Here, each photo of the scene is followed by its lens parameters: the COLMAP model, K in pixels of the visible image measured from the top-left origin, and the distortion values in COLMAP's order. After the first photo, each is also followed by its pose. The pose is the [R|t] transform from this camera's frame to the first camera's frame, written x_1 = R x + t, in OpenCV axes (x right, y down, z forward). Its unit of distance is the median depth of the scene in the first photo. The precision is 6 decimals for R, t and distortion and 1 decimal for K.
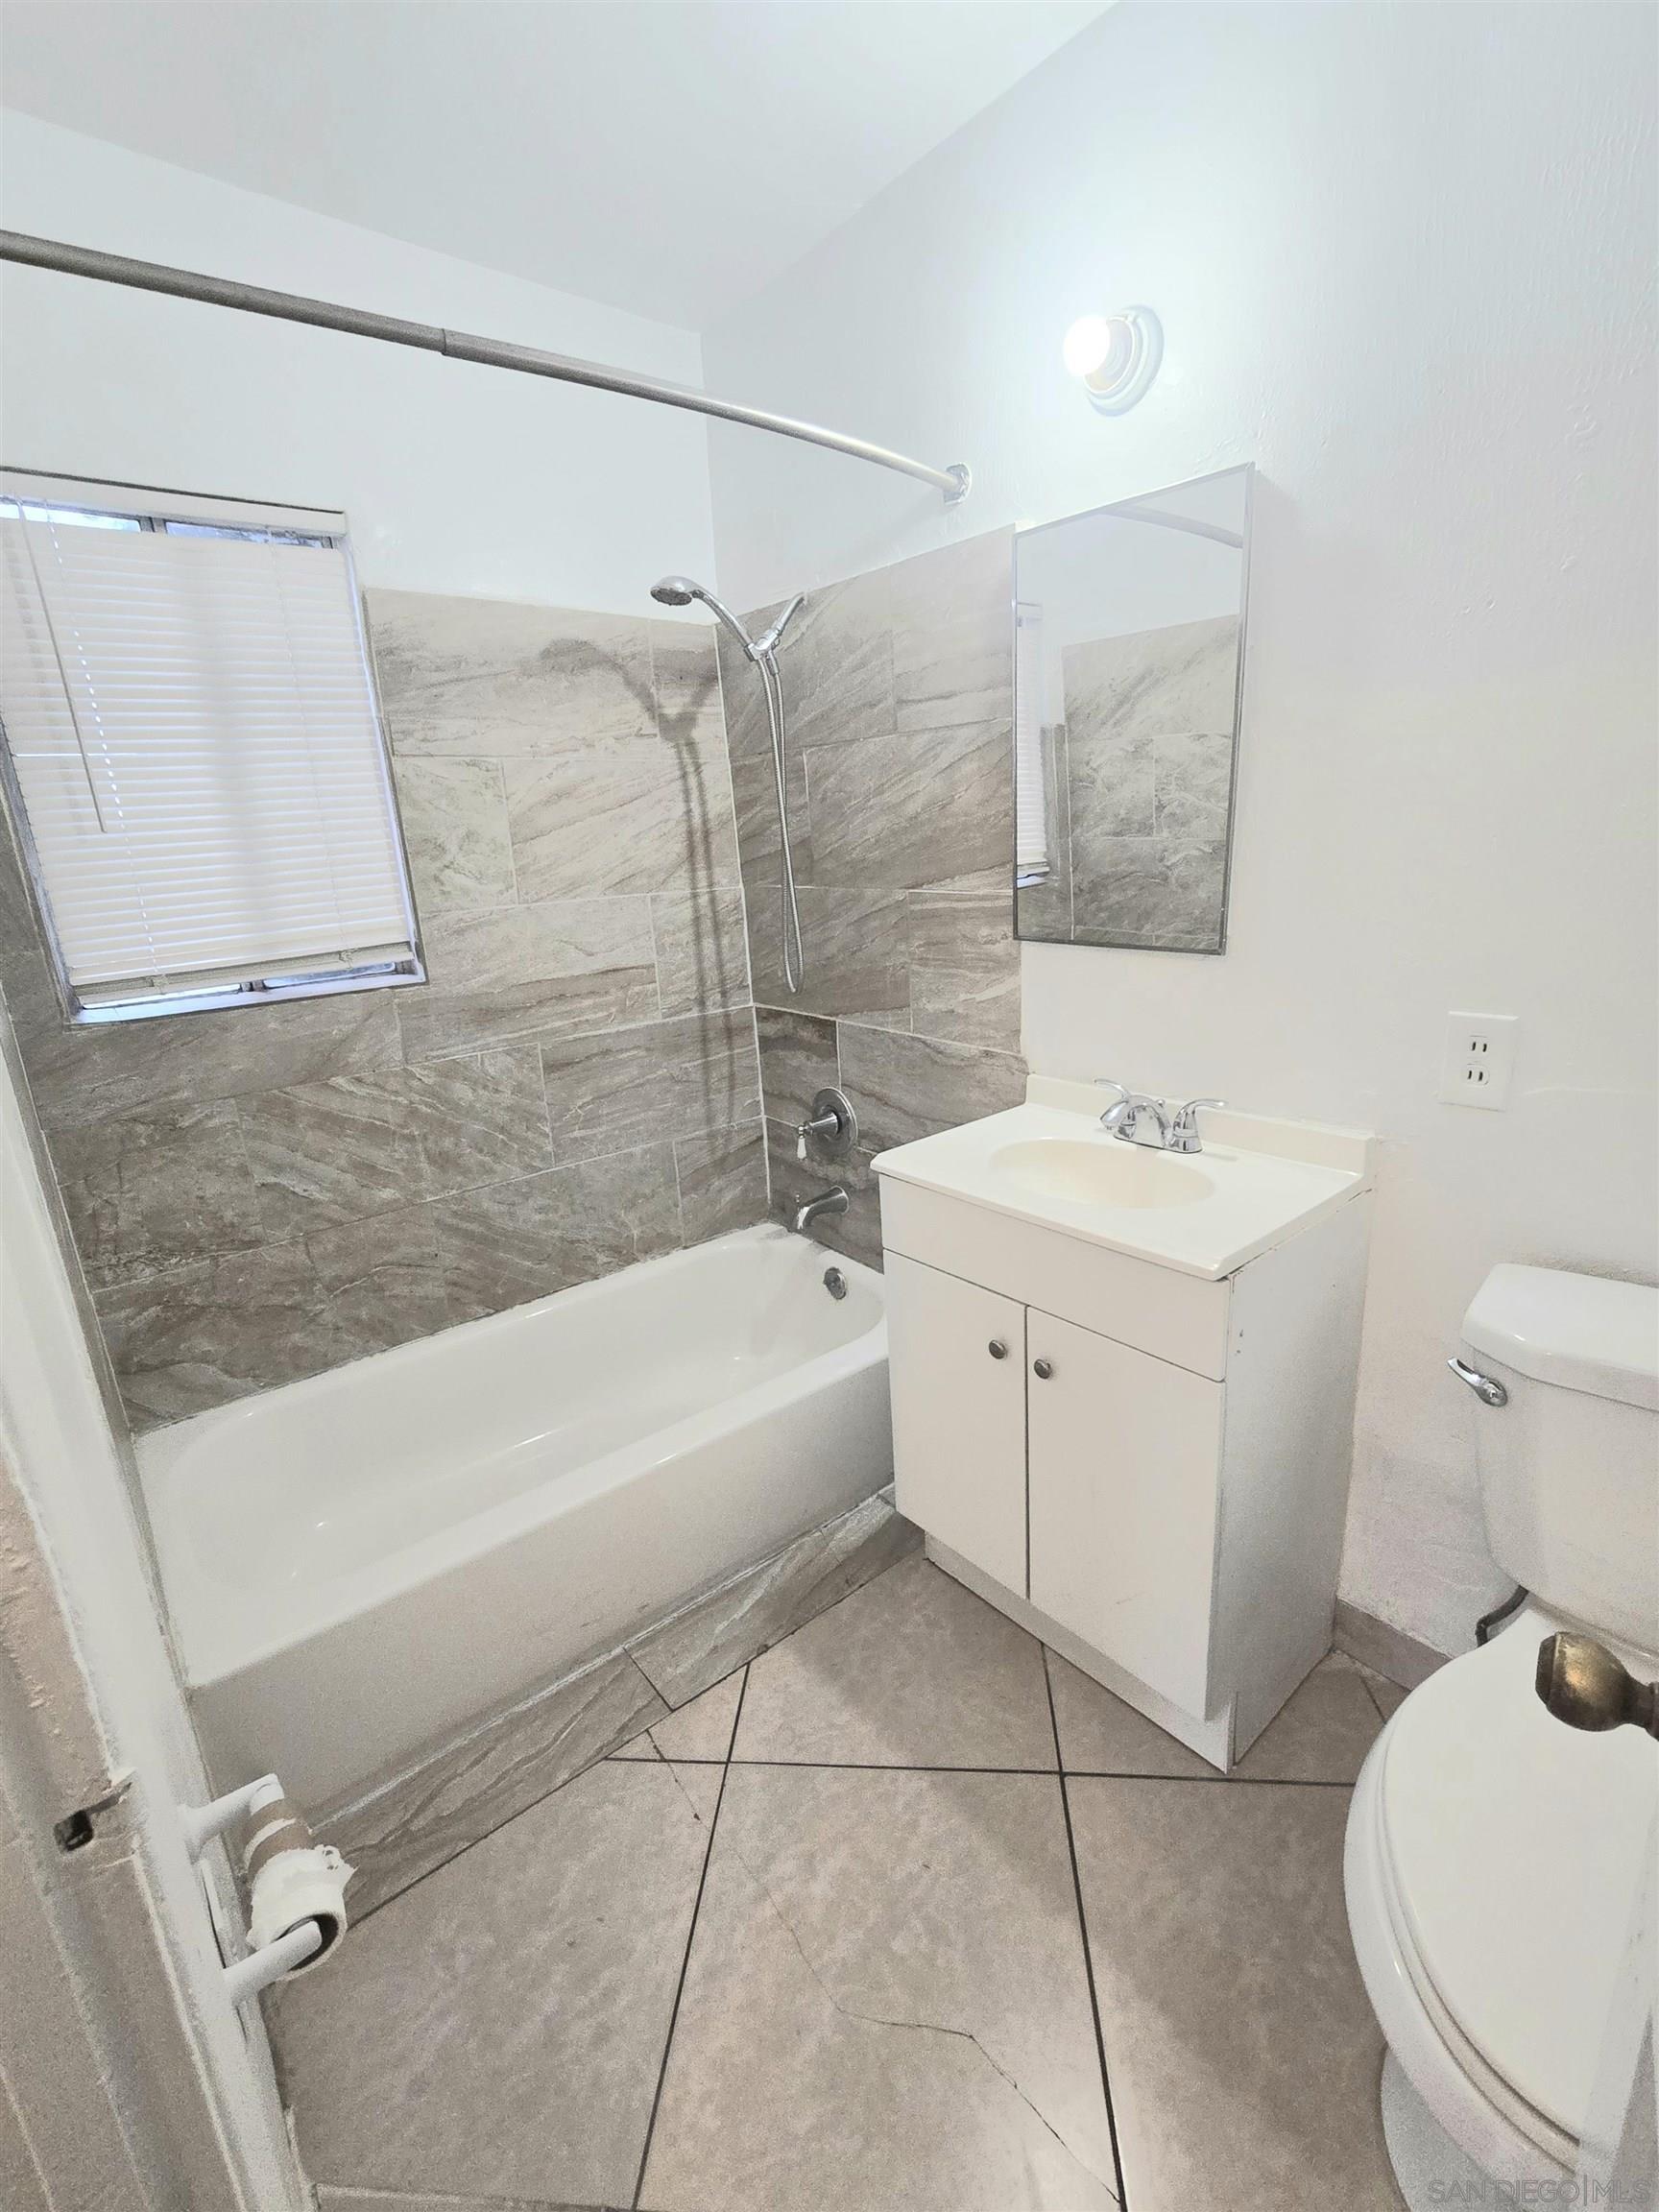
lens RADIAL K [[959.7, 0, 838.4], [0, 959.7, 1096.4], [0, 0, 1]] dist [-0.007705, 0.000550]
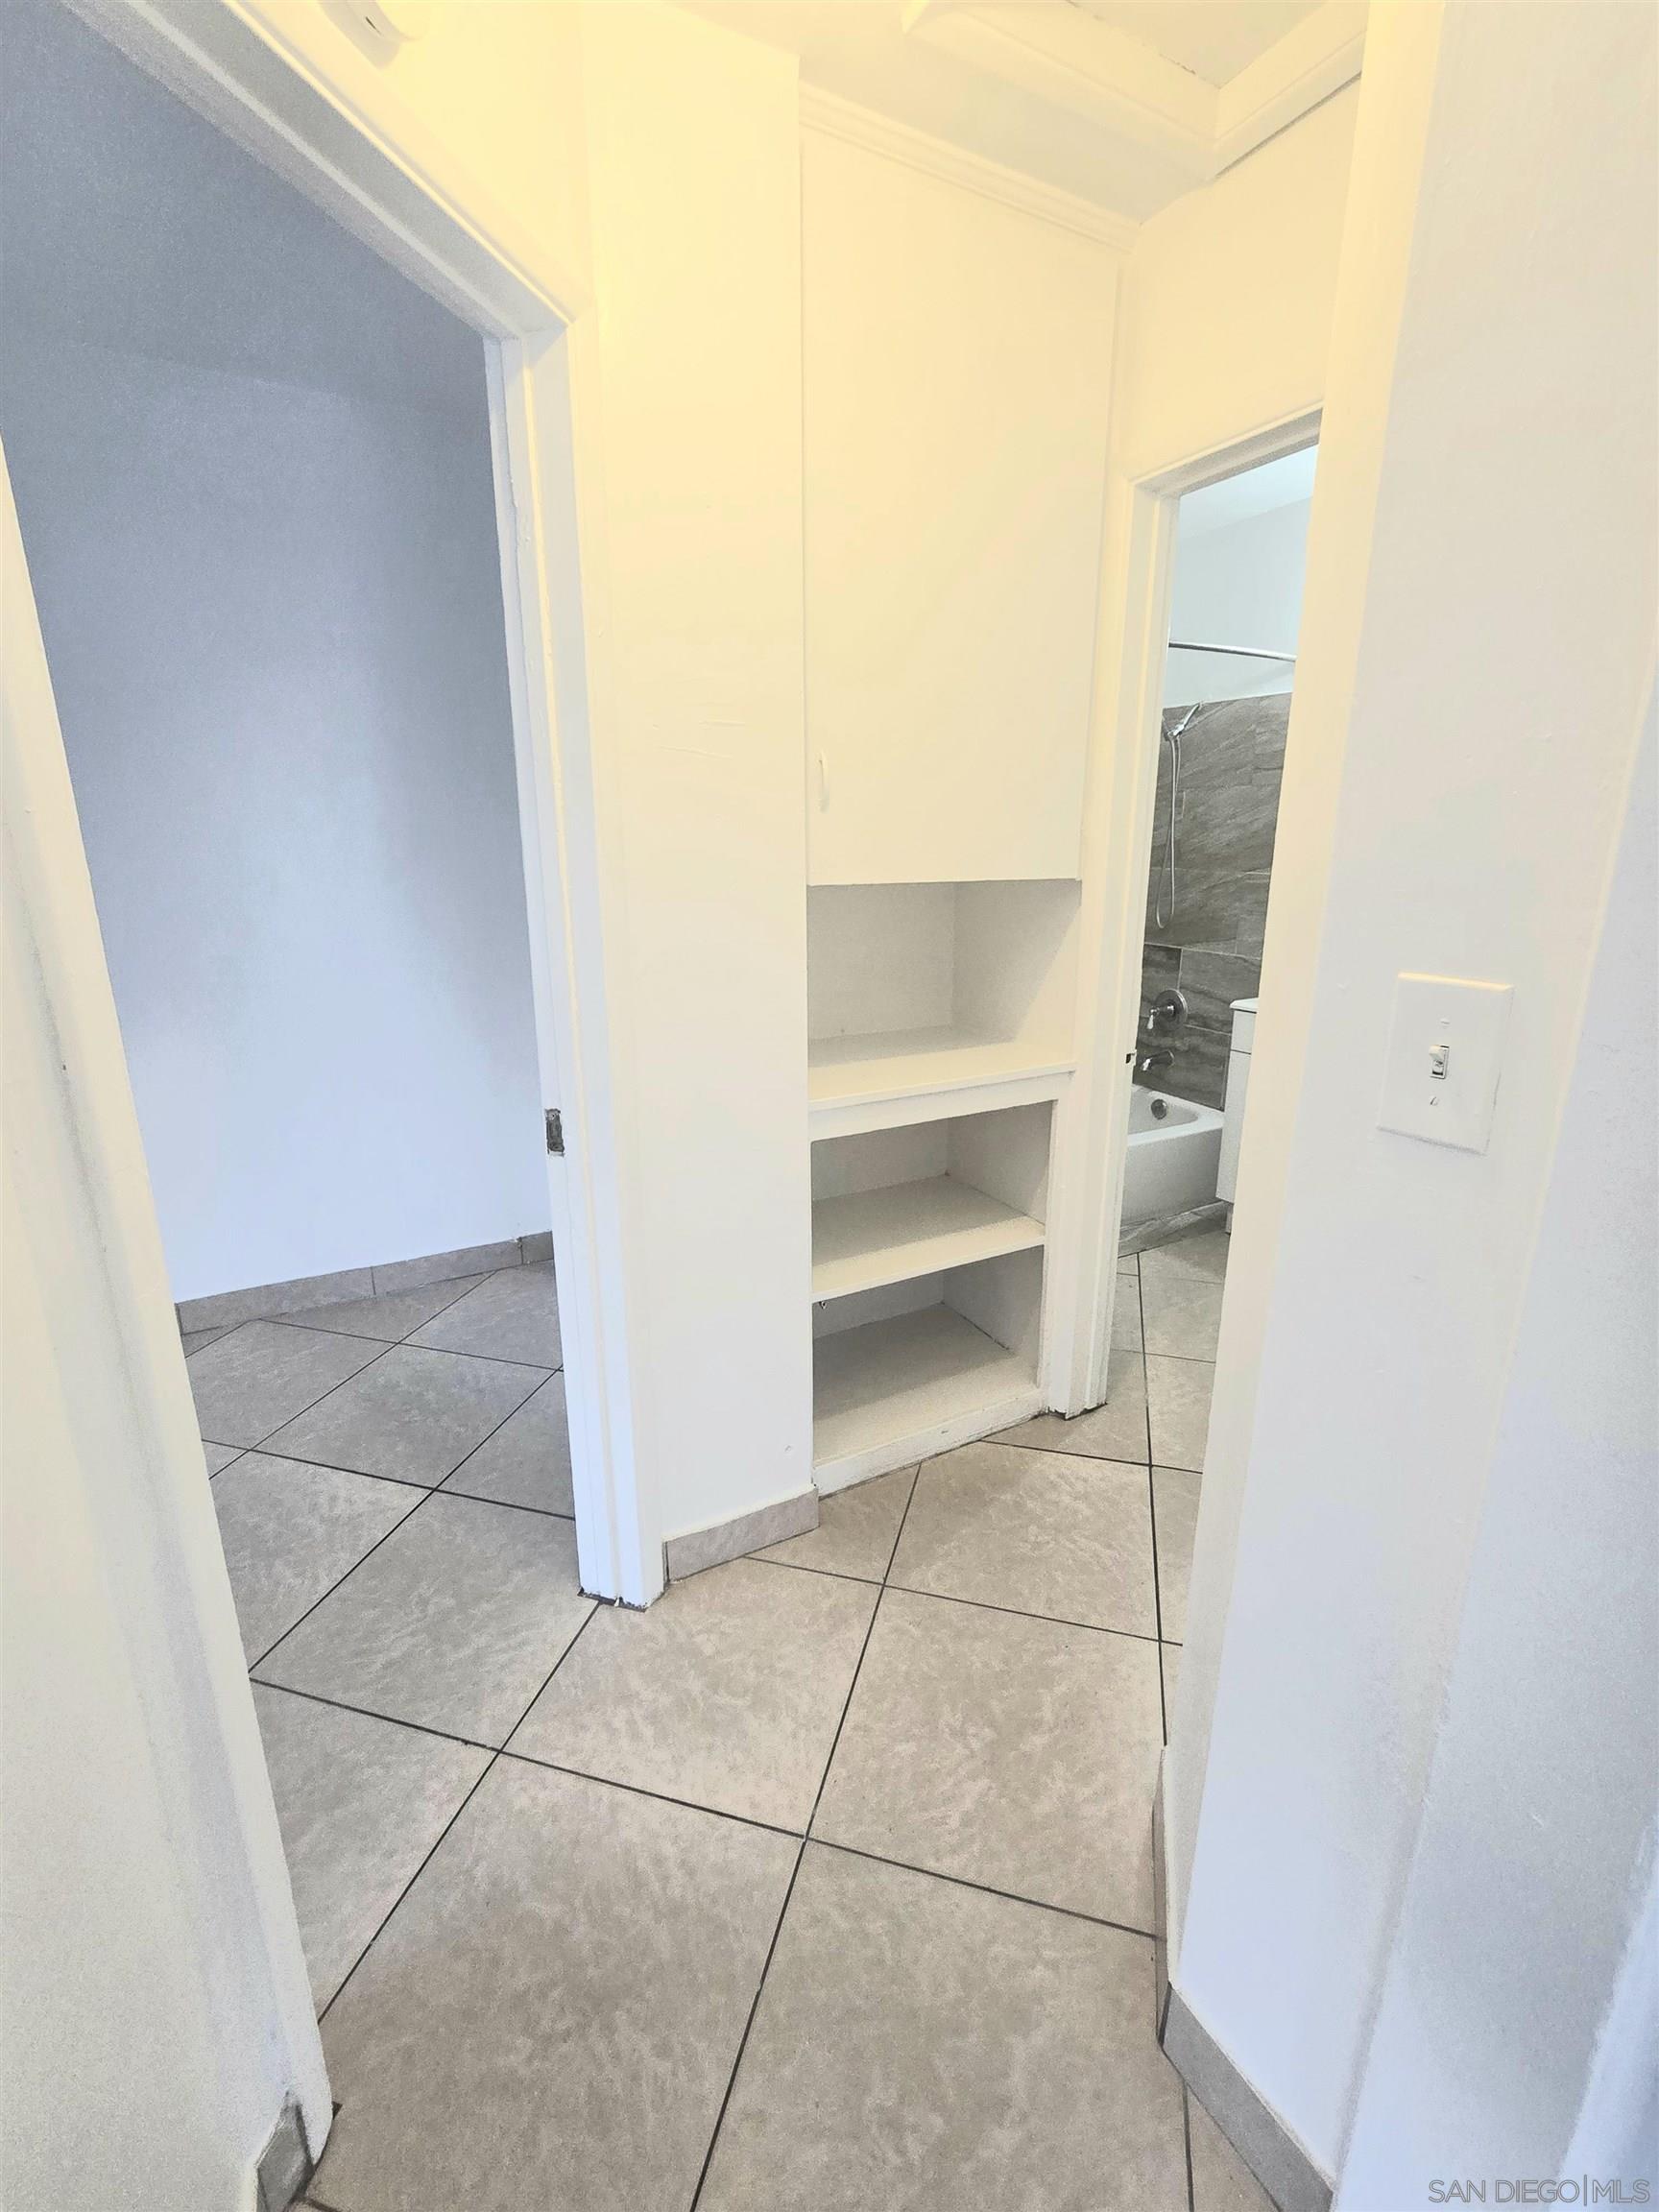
lens RADIAL K [[959.7, 0, 838.4], [0, 959.7, 1096.4], [0, 0, 1]] dist [-0.007705, 0.000550]
pose [[0.981765, 0.097436, -0.163227, -0.313509], [-0.097036, 0.995226, 0.010440, 0.235609], [0.163465, 0.005590, 0.986533, -0.813005]]
